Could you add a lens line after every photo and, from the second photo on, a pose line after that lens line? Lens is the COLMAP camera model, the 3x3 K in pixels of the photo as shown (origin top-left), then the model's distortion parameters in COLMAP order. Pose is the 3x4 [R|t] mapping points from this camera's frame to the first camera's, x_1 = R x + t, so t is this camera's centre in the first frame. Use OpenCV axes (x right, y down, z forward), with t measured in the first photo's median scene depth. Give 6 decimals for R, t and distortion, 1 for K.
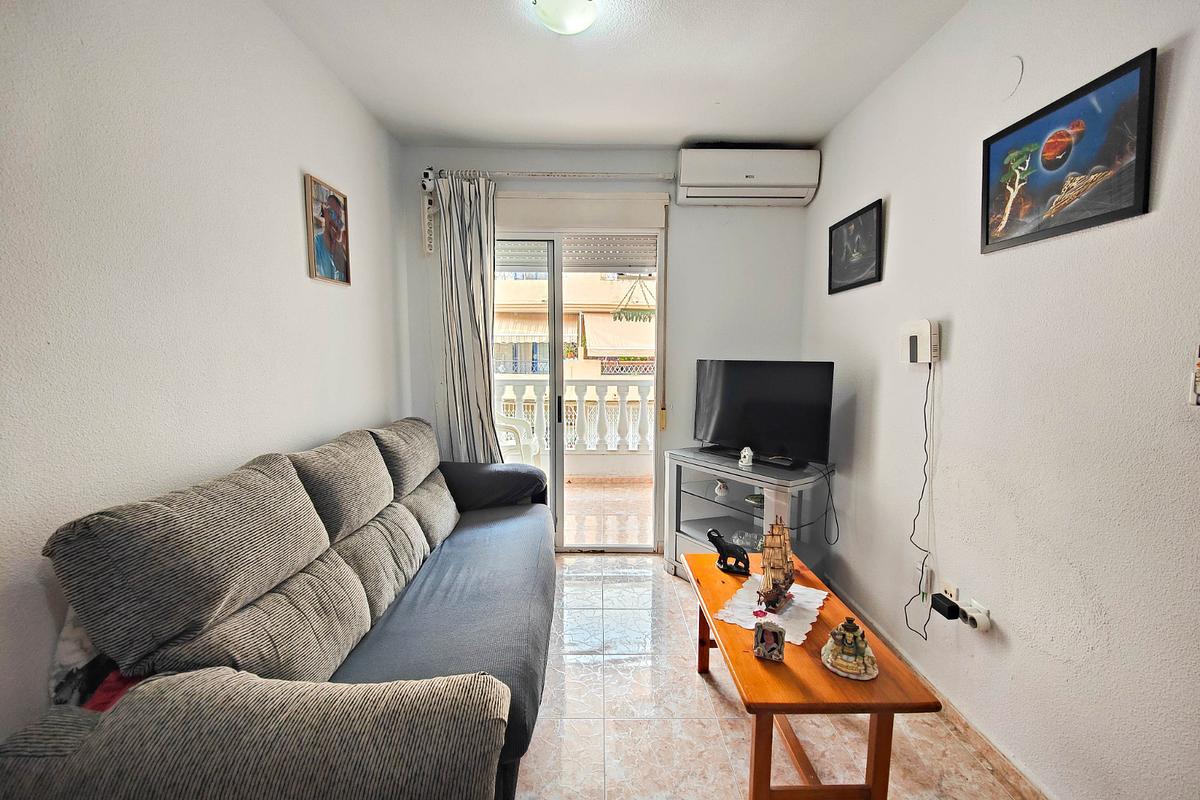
lens RADIAL K [[534.6, 0, 600.0], [0, 534.6, 400.0], [0, 0, 1]] dist [-0.053904, -0.000230]
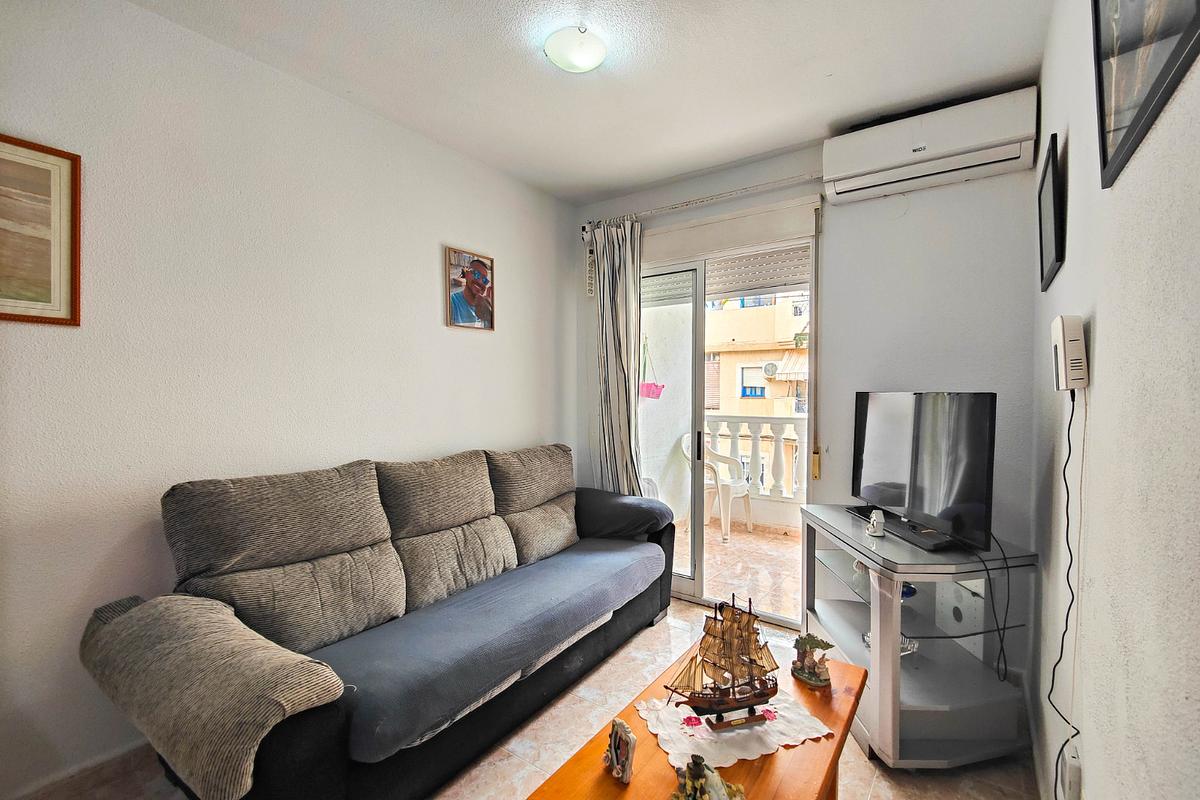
lens RADIAL K [[511.6, 0, 600.0], [0, 511.6, 400.0], [0, 0, 1]] dist [-0.036918, -0.000187]
pose [[0.797183, 0.002501, -0.603733, 0.351989], [-0.048033, 0.997084, -0.059294, -0.000943], [0.601824, 0.076268, 0.794978, 0.186110]]
